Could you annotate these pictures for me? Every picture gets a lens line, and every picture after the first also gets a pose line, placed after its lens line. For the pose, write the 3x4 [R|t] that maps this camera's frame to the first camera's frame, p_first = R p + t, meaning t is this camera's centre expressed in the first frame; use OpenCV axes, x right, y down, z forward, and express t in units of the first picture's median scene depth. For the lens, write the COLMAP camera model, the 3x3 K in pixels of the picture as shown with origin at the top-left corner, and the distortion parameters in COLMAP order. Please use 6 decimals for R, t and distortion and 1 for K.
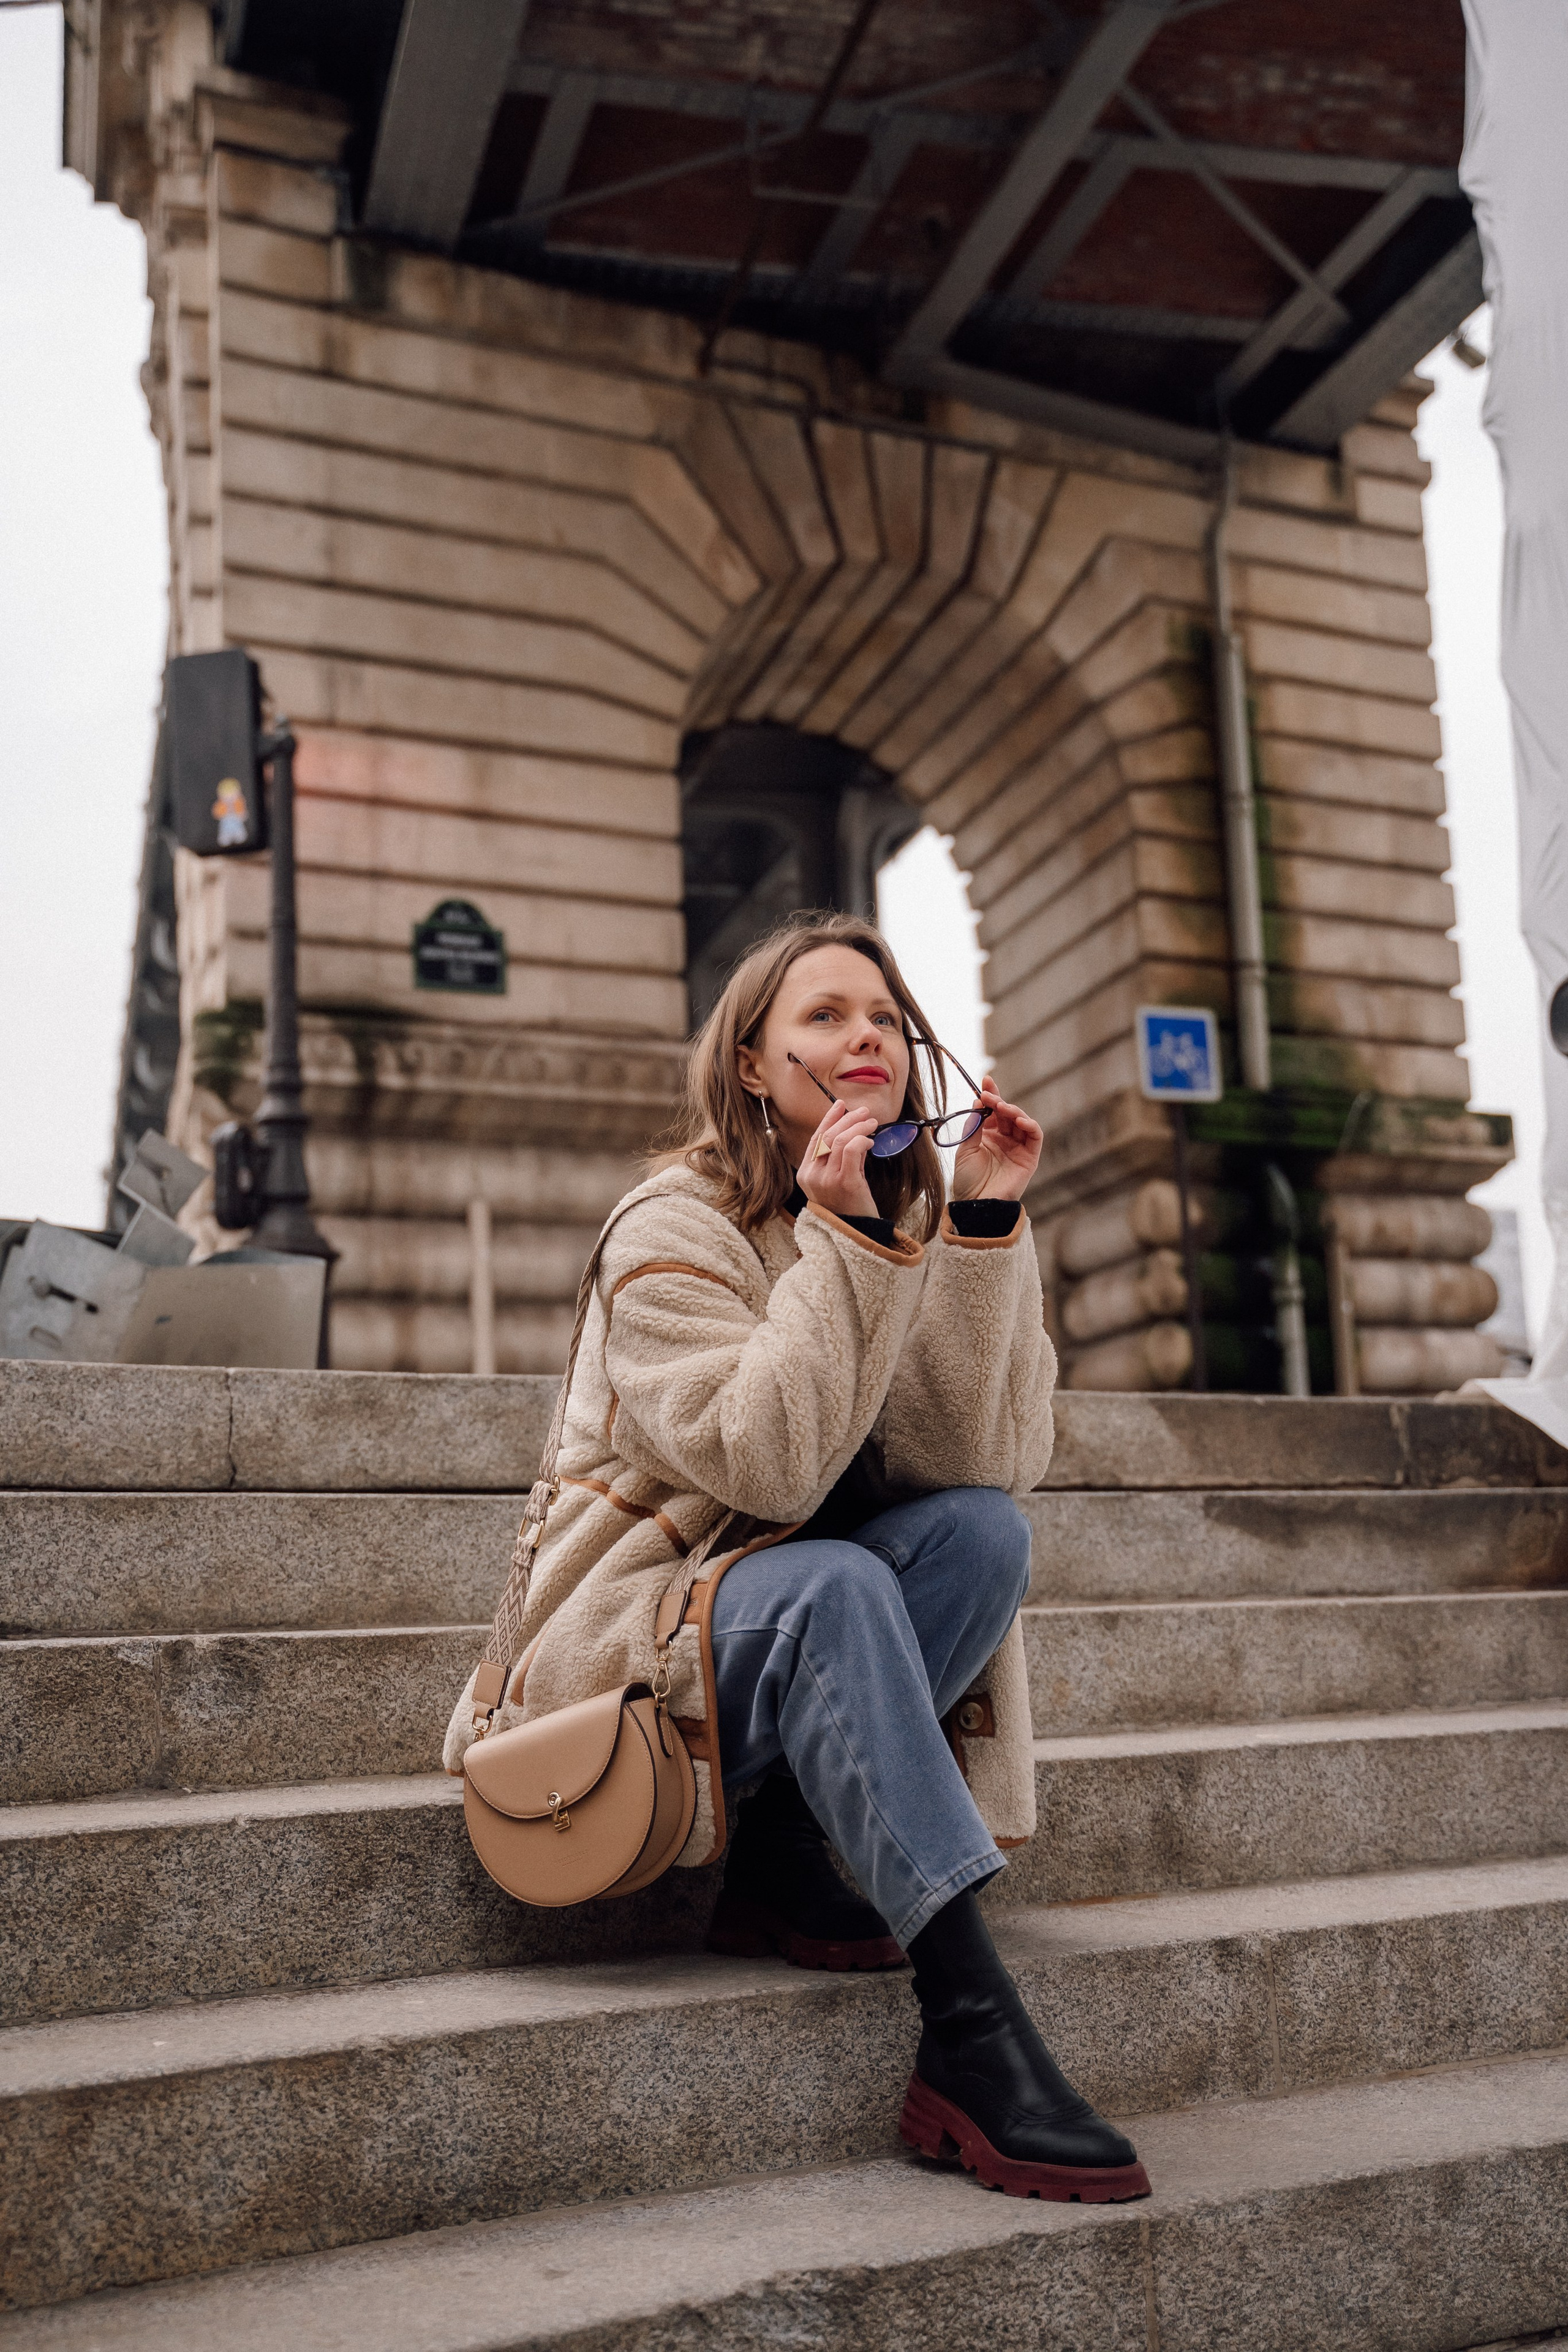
lens RADIAL K [[2748.8, 0, 784.0], [0, 2748.8, 1176.0], [0, 0, 1]] dist [0.001047, 0.109751]
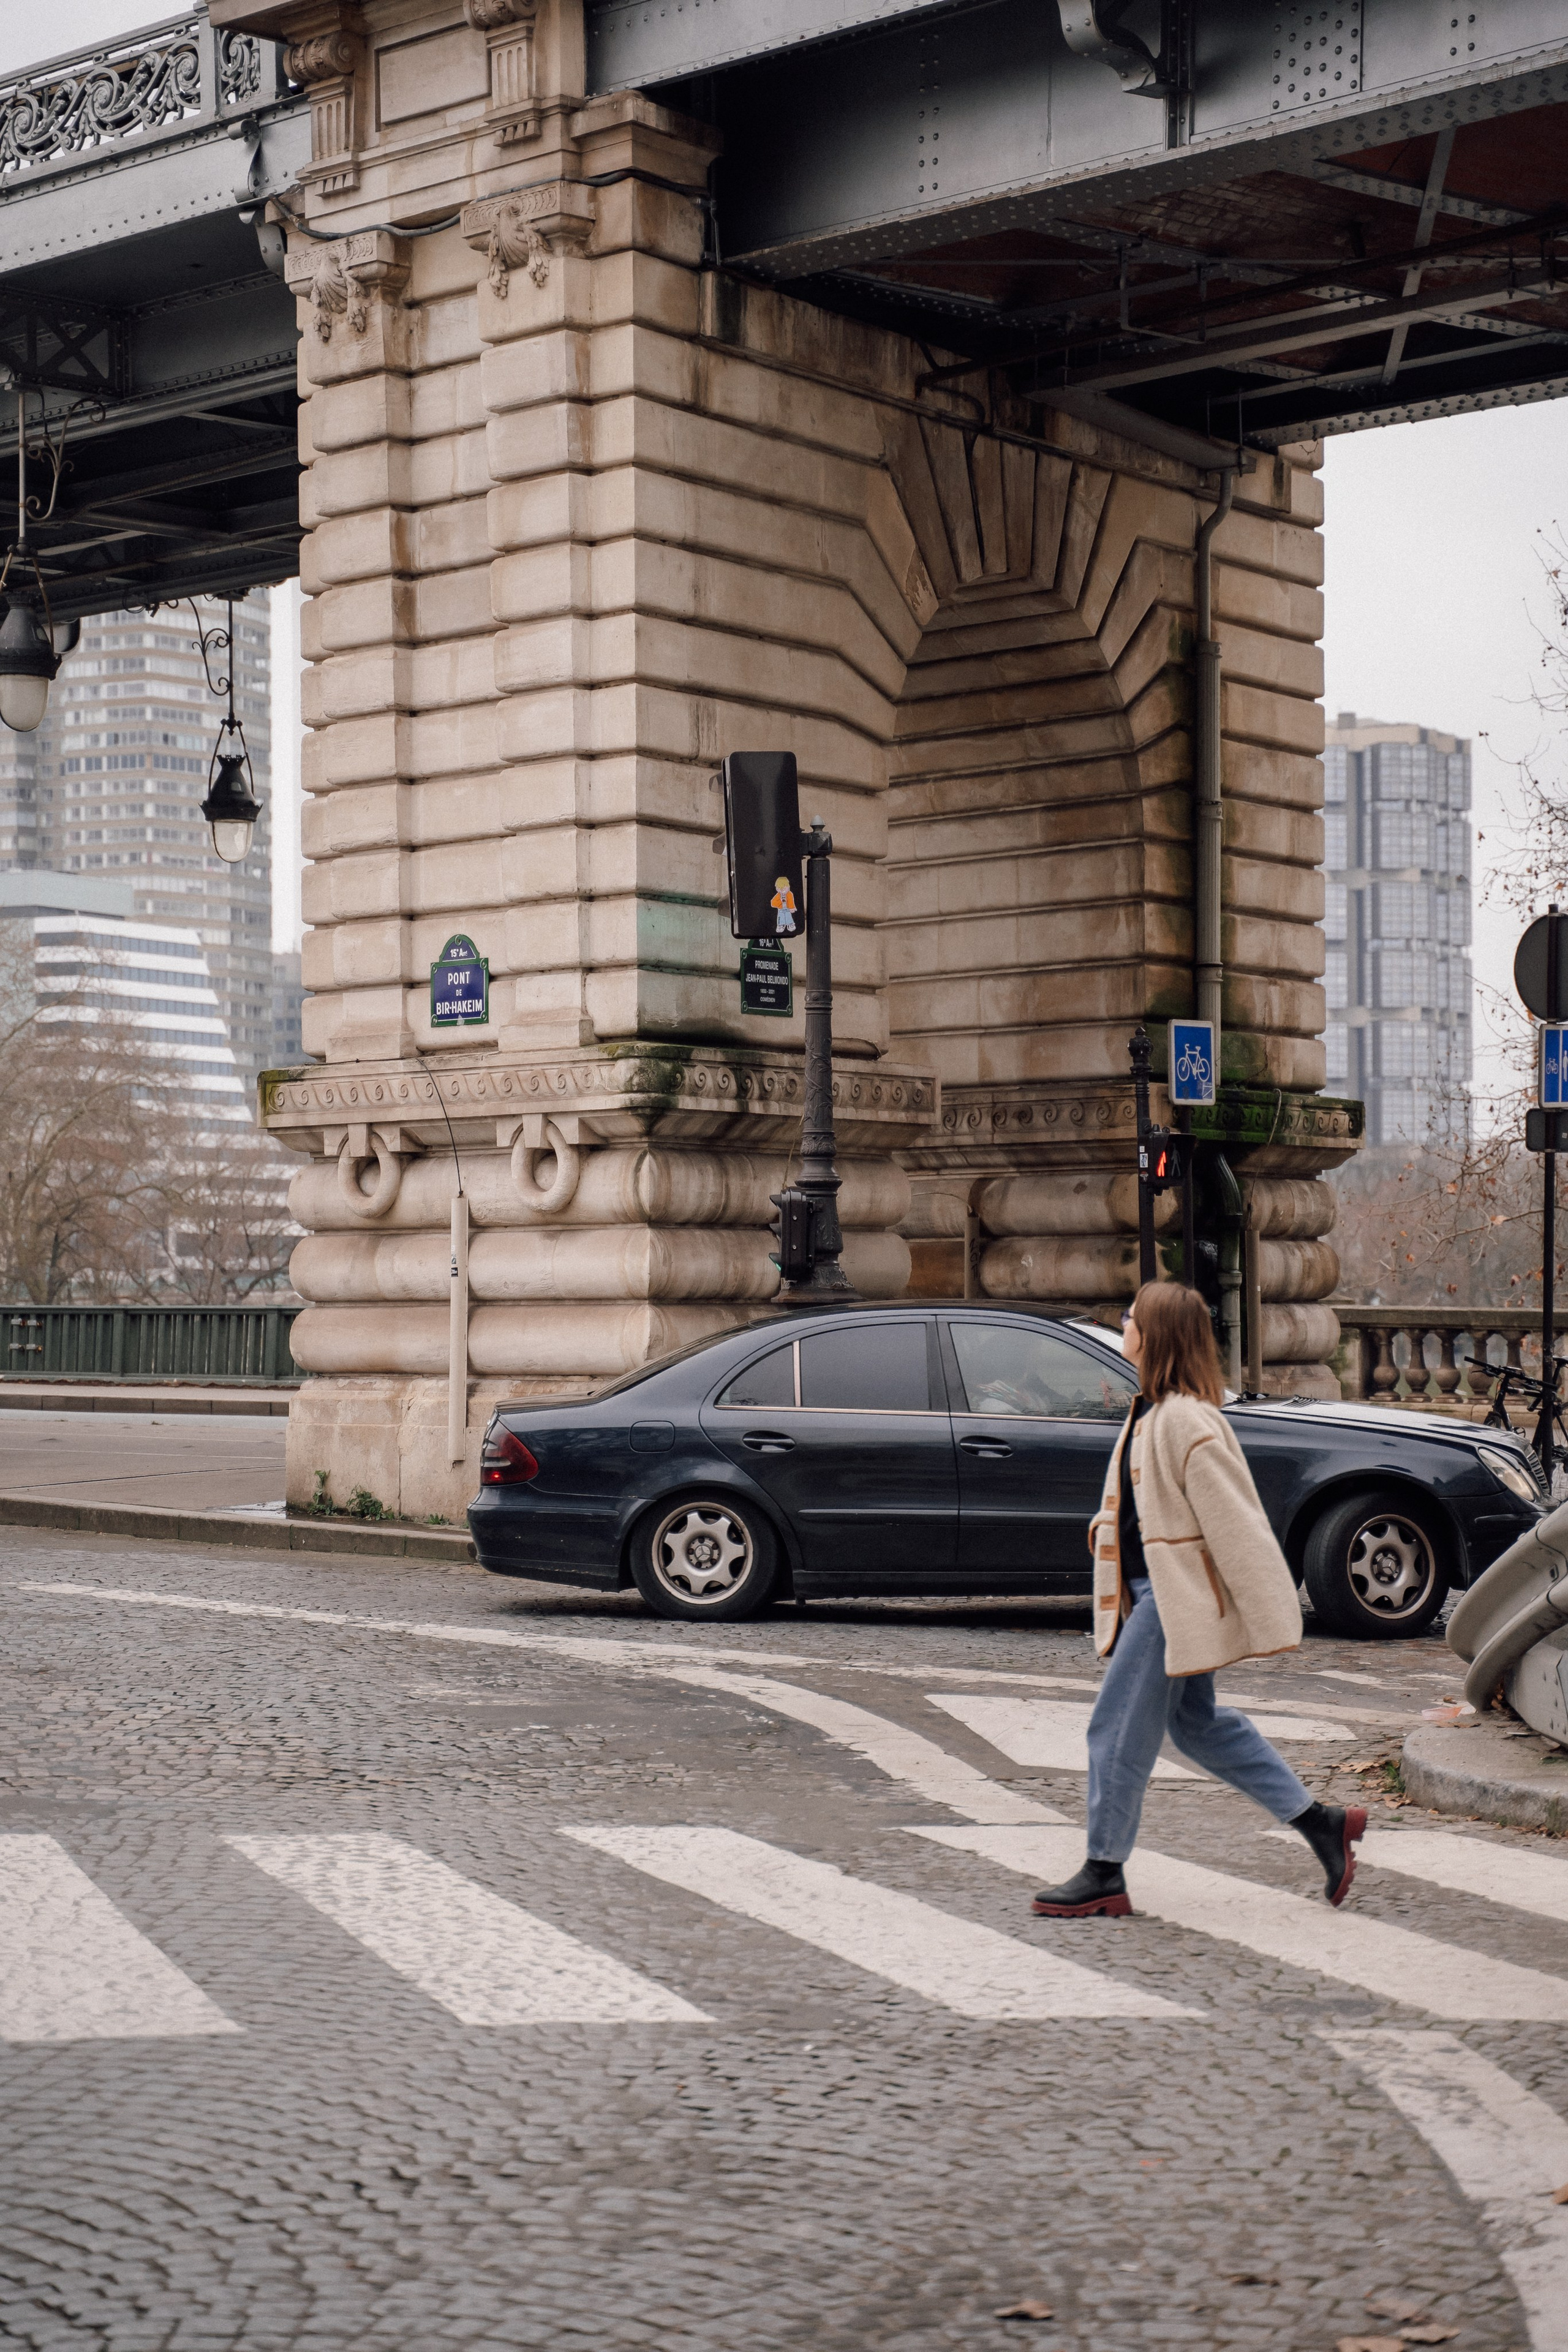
lens RADIAL K [[4758.3, 0, 784.0], [0, 4758.3, 1176.0], [0, 0, 1]] dist [0.314701, 0.022950]
pose [[0.883085, 0.050071, 0.466534, -0.839545], [-0.110170, 0.988620, 0.102432, -0.167868], [-0.456096, -0.141854, 0.878552, -0.565542]]
